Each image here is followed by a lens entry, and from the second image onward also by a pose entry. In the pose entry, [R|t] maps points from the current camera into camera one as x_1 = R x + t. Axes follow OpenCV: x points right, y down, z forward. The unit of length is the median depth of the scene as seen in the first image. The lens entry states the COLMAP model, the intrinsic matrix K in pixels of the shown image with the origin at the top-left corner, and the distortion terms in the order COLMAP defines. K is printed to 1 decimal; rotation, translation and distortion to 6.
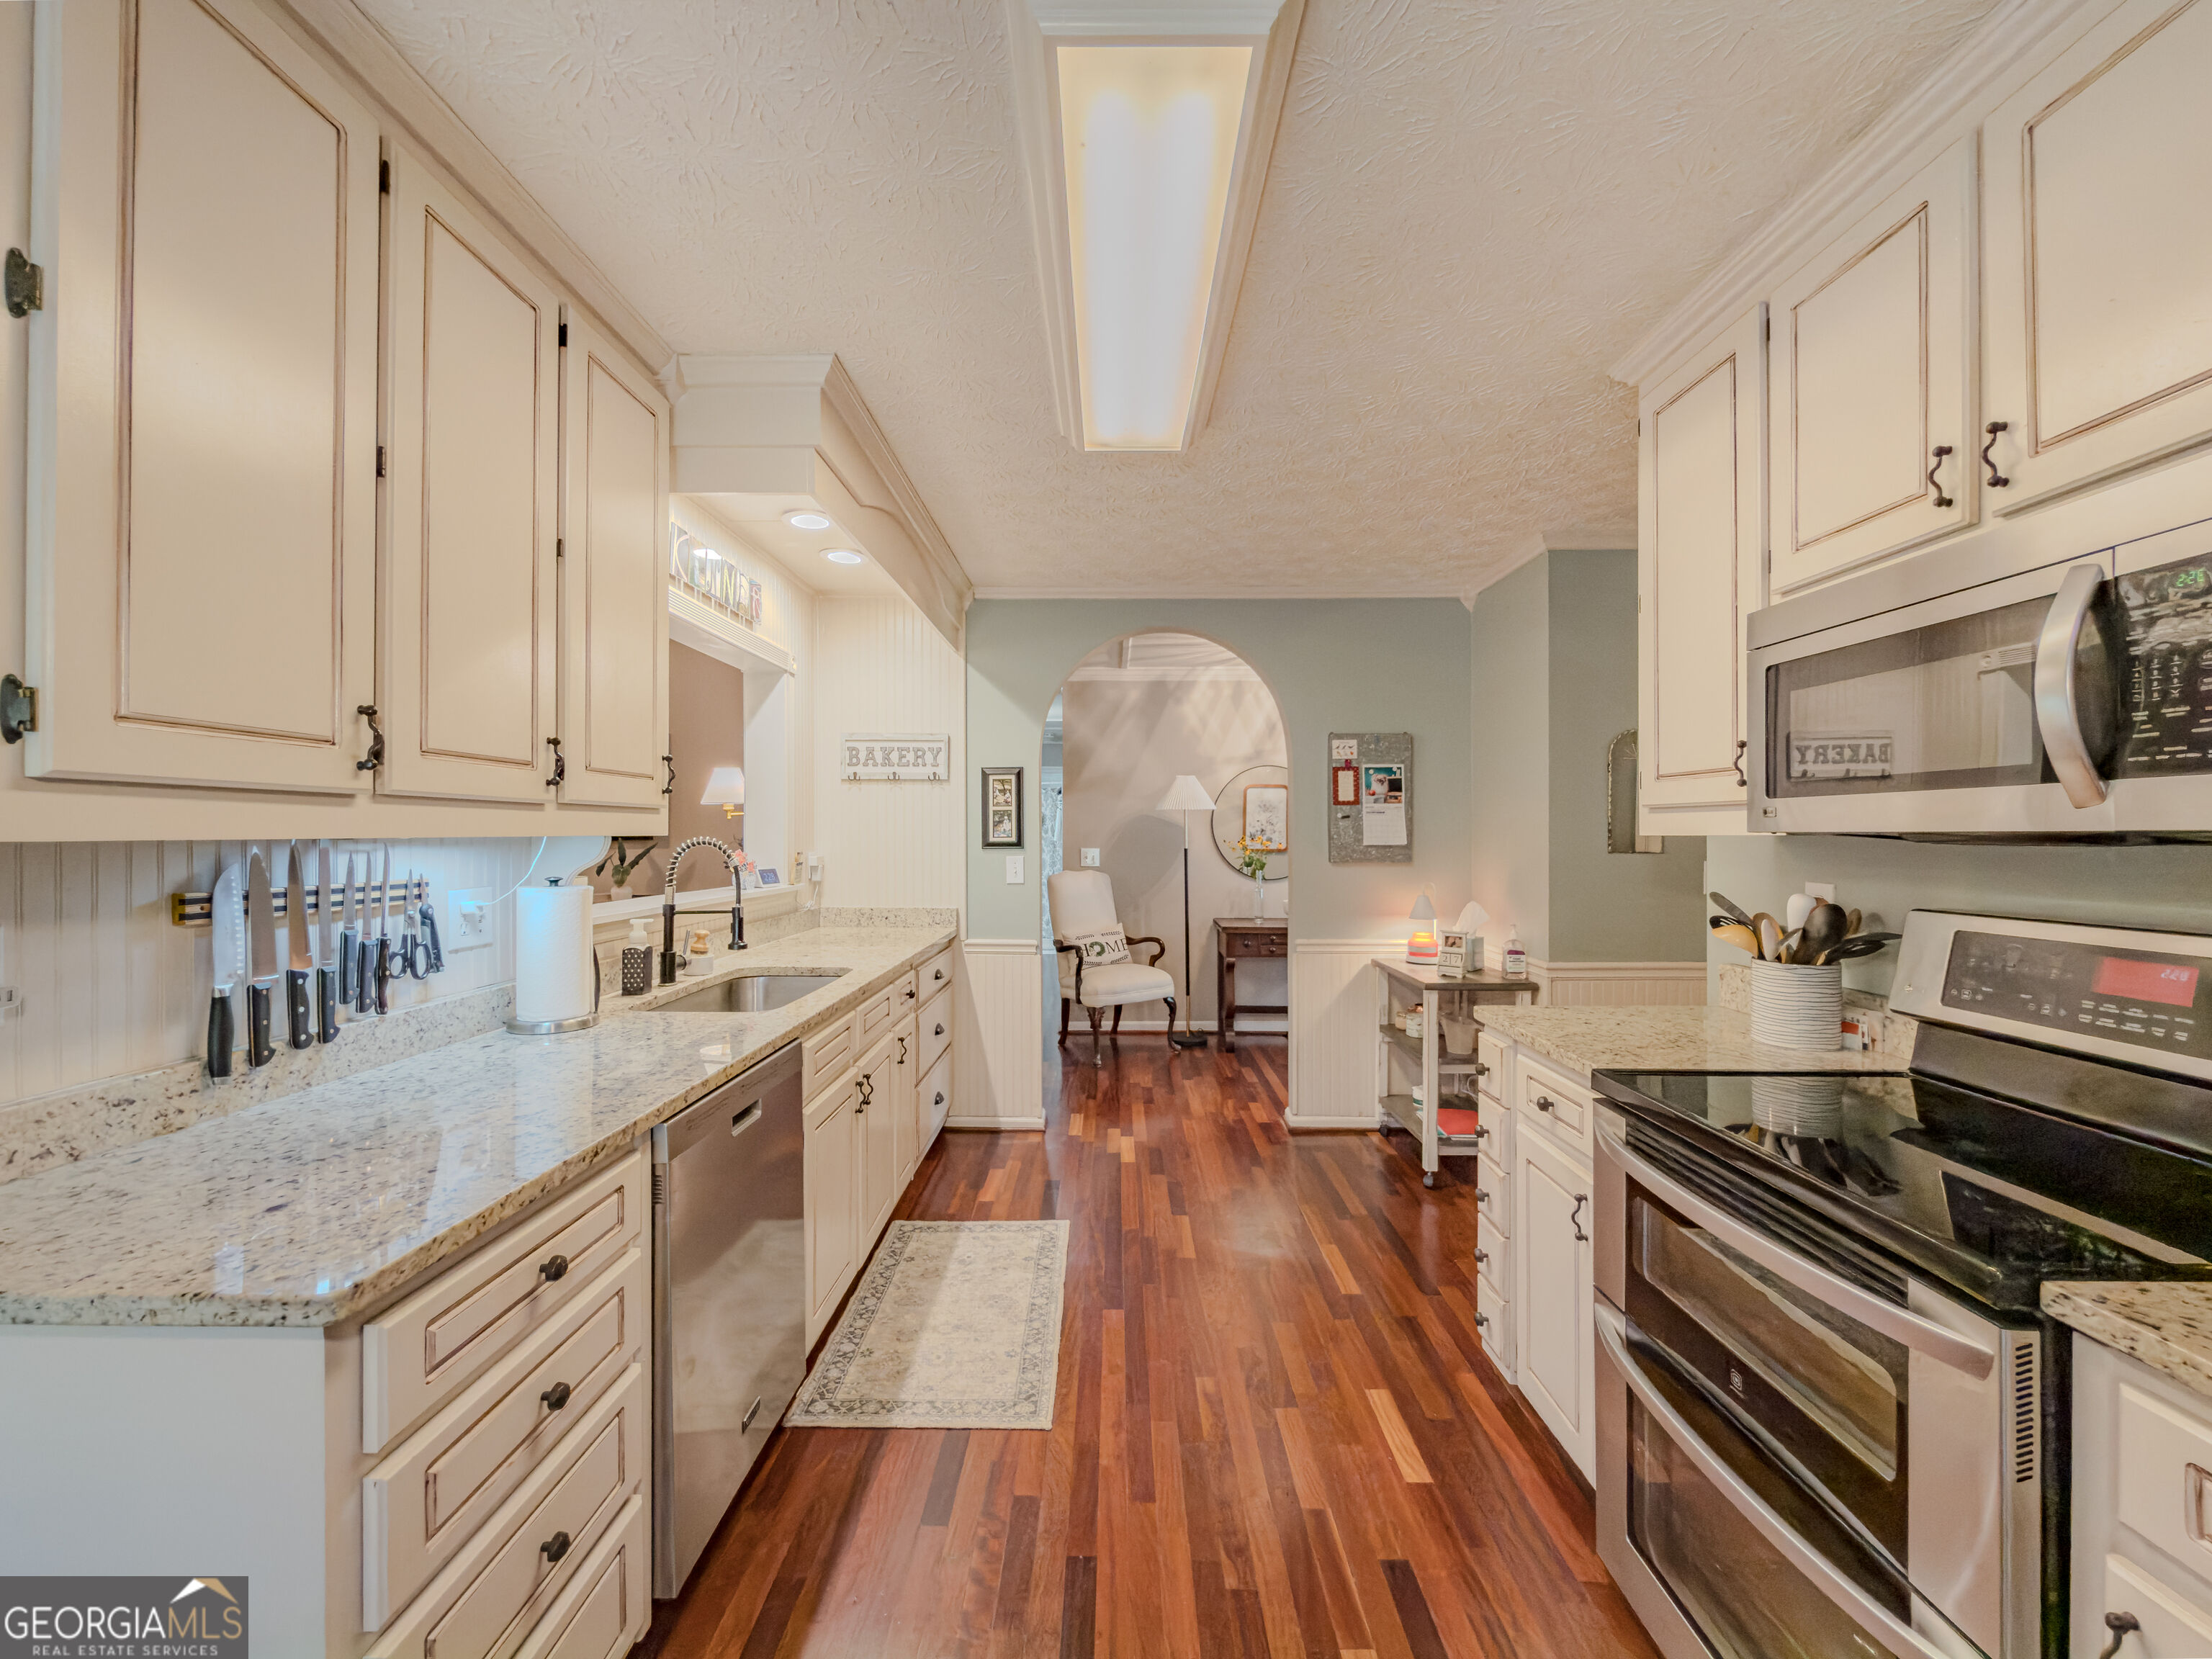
lens RADIAL K [[889.5, 0, 1108.9], [0, 889.5, 830.9], [0, 0, 1]] dist [-0.000820, -0.000020]
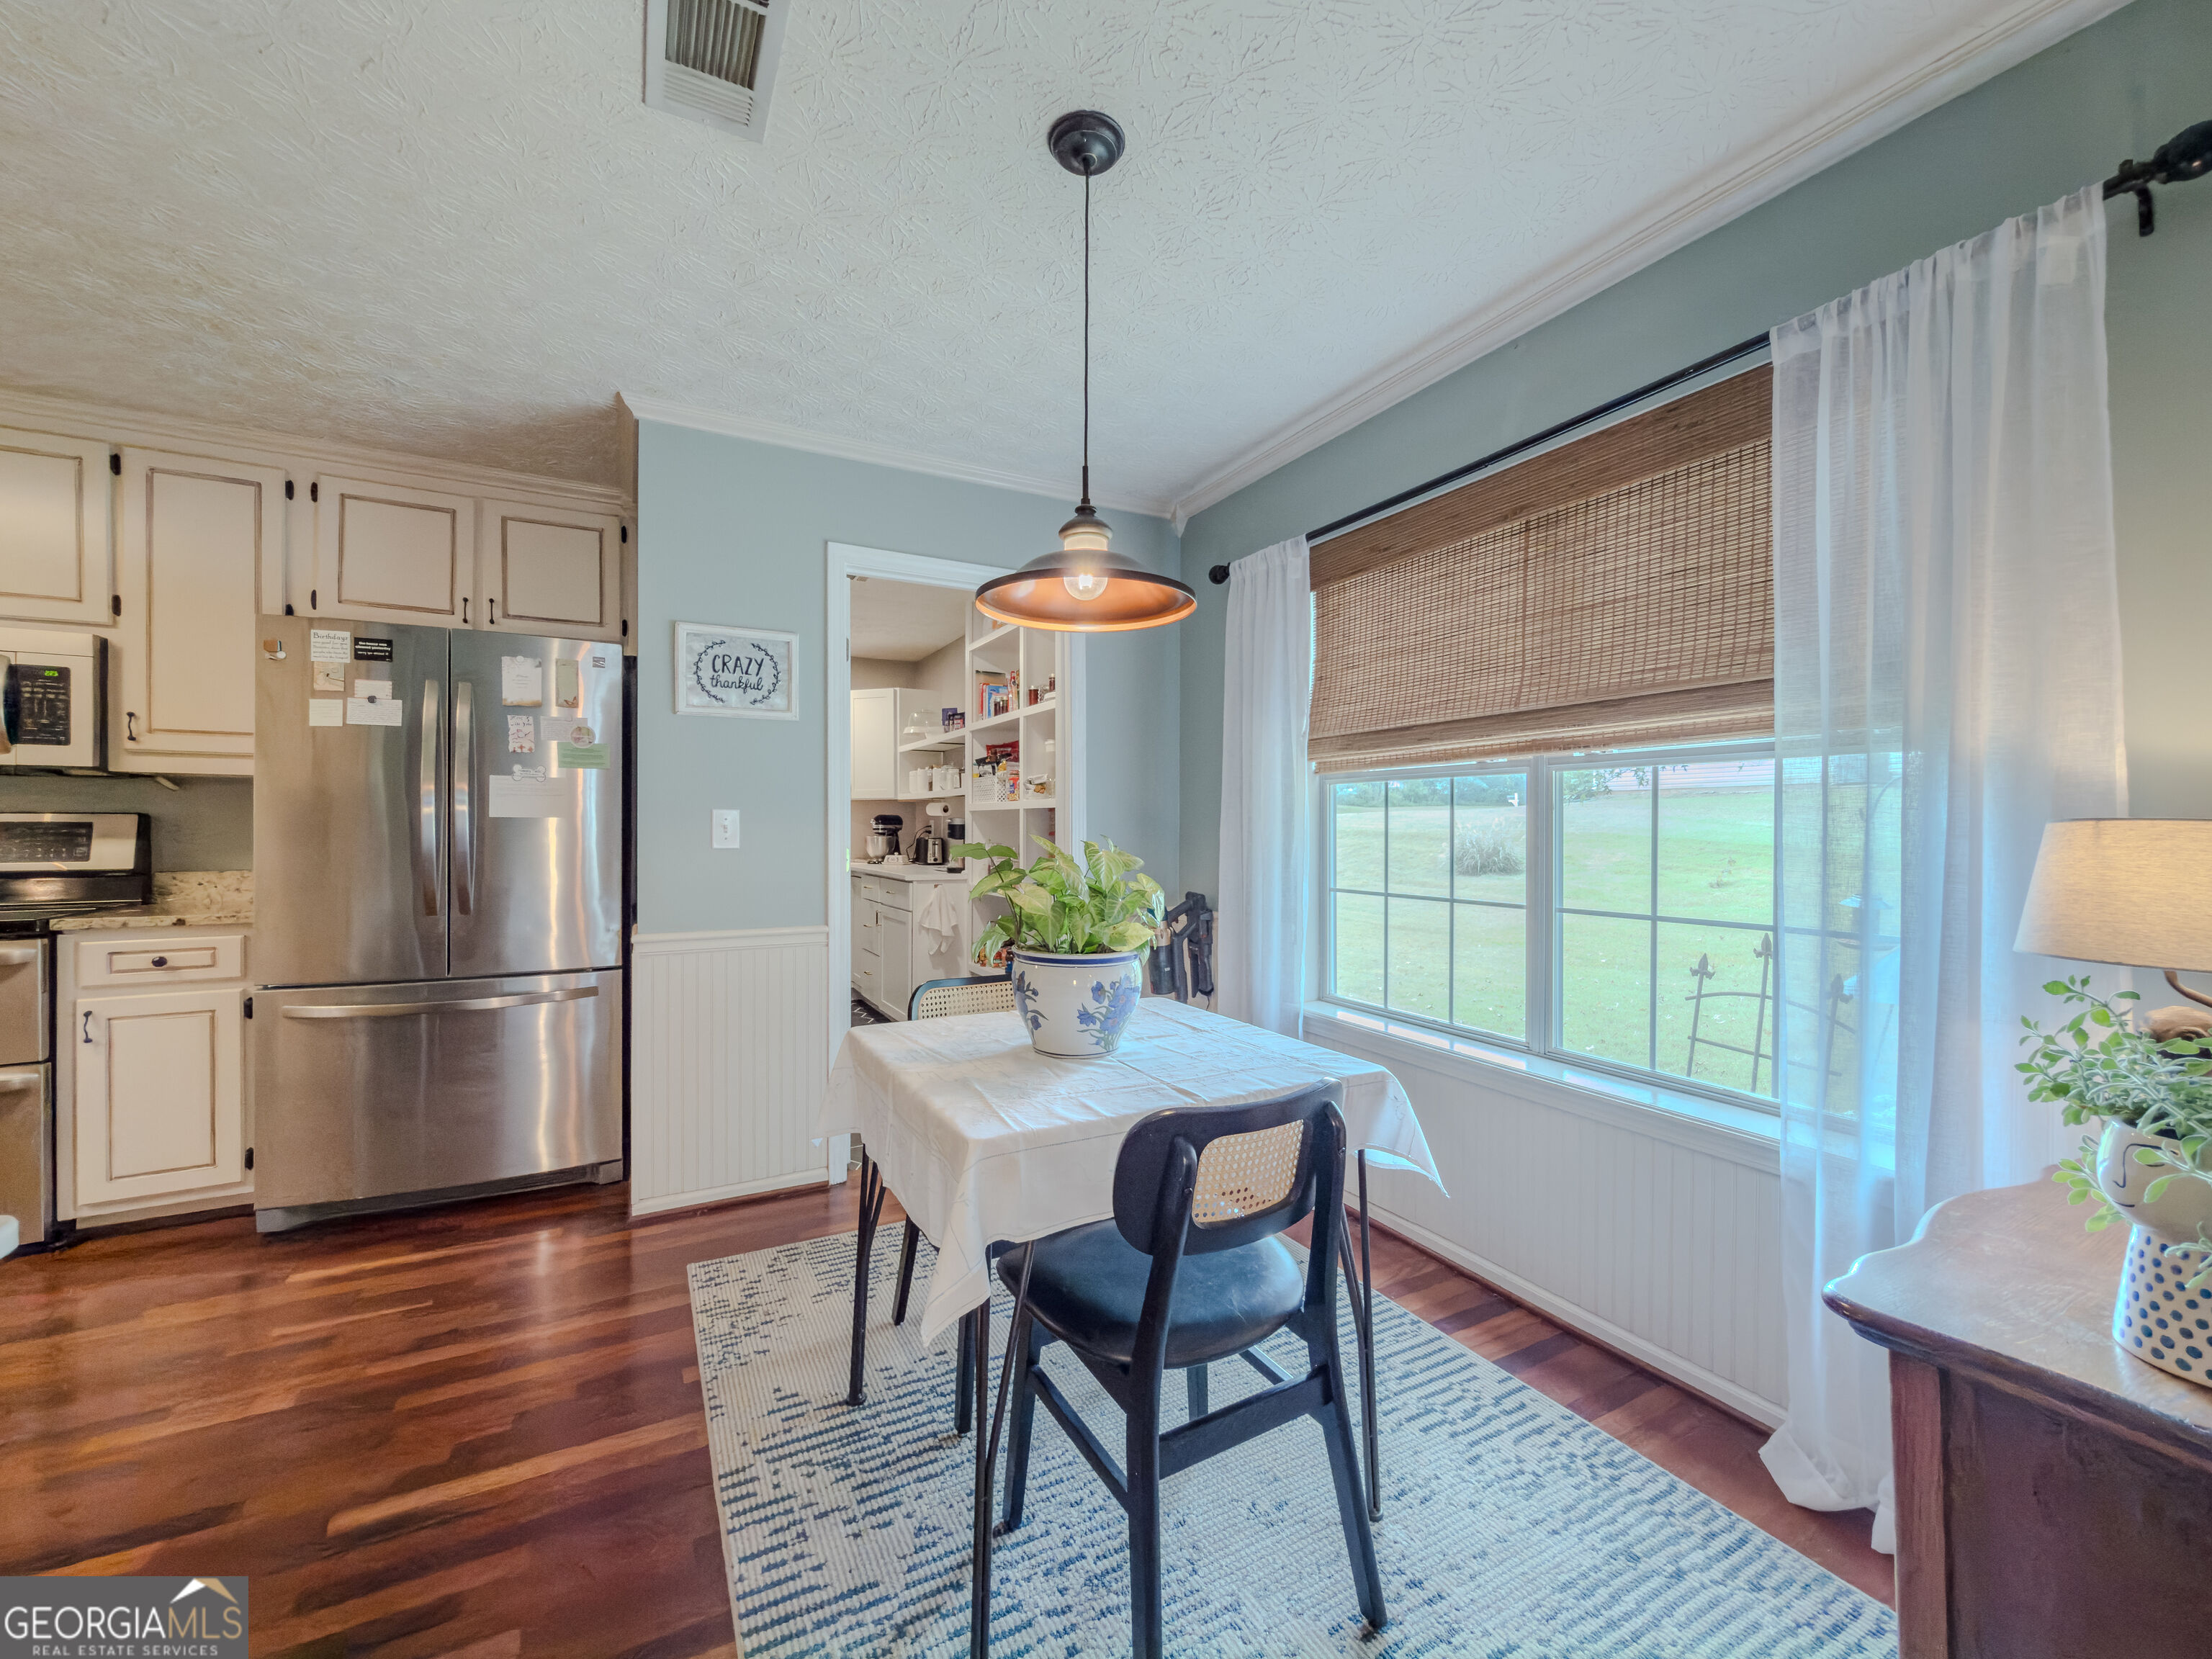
lens RADIAL K [[889.5, 0, 1108.9], [0, 889.5, 830.9], [0, 0, 1]] dist [-0.000820, -0.000020]
pose [[-0.481340, -0.005108, 0.876519, -0.658524], [-0.005956, 0.999979, 0.002557, 0.041641], [-0.876514, -0.003990, -0.481360, -0.129422]]
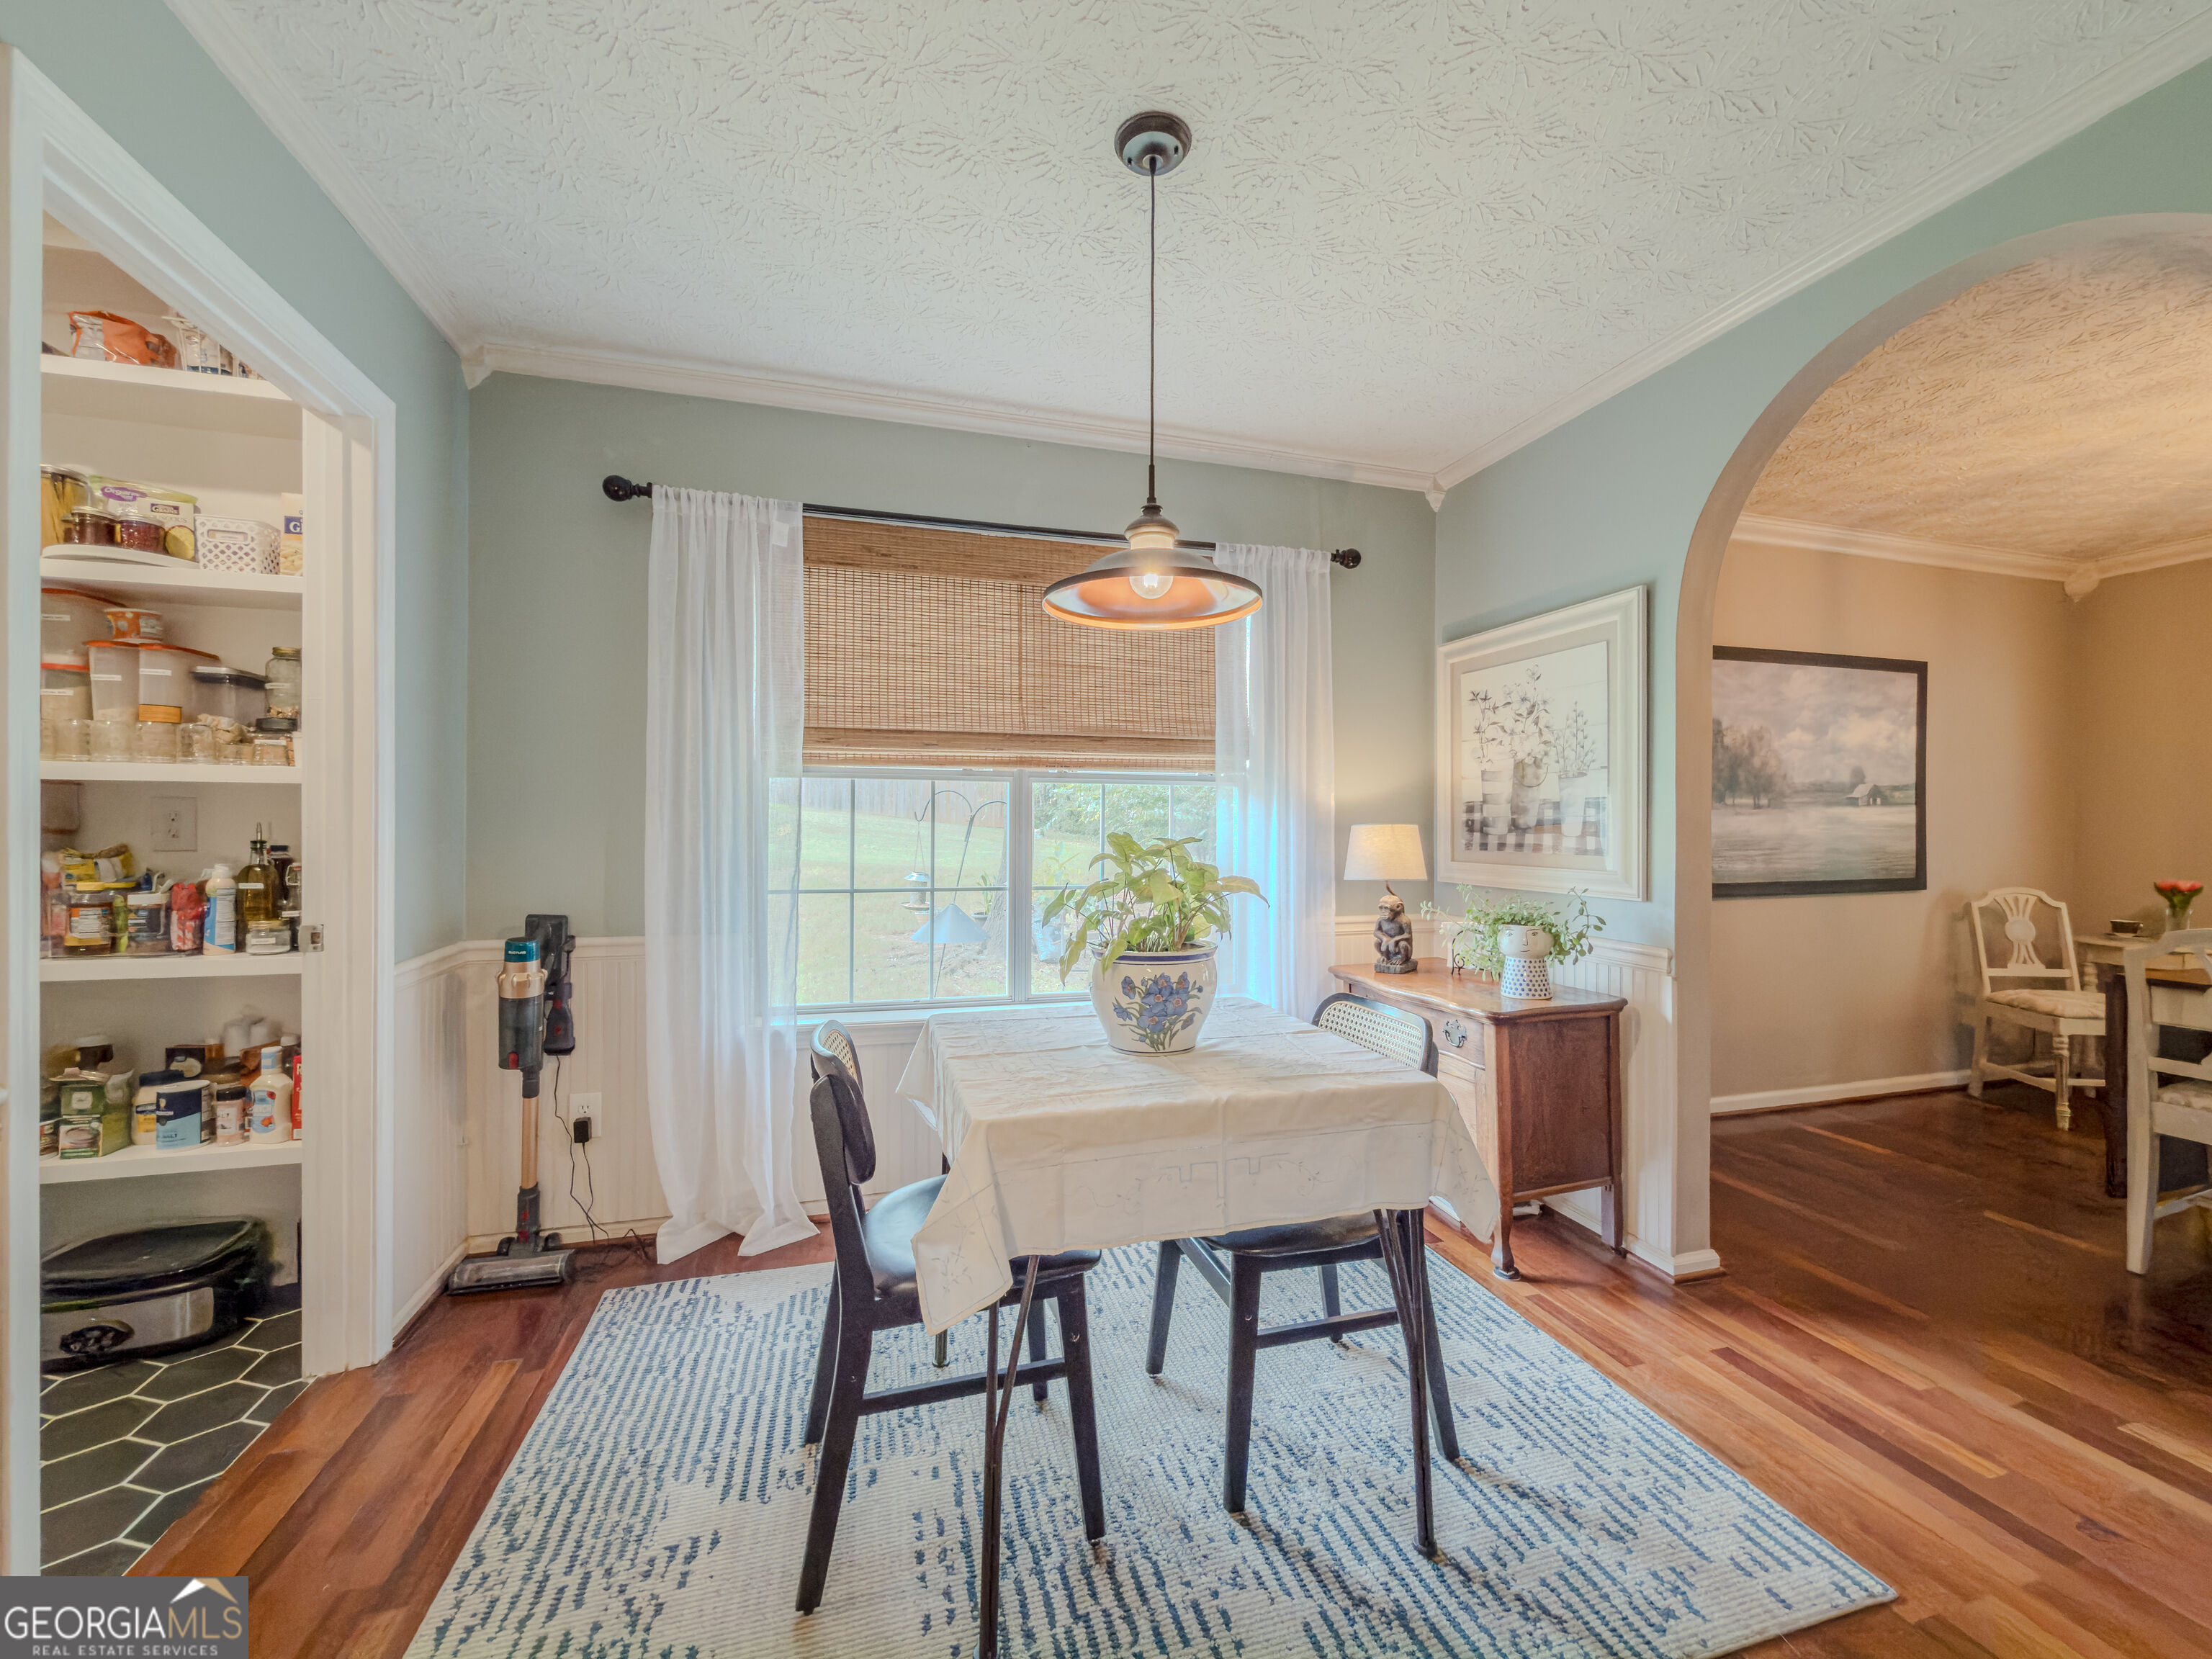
lens RADIAL K [[889.5, 0, 1108.9], [0, 889.5, 830.9], [0, 0, 1]] dist [-0.000820, -0.000020]
pose [[-0.959030, -0.004285, -0.283273, -0.155517], [-0.004083, 0.999991, -0.001304, 0.044391], [0.283276, -0.000094, -0.959038, 0.073553]]
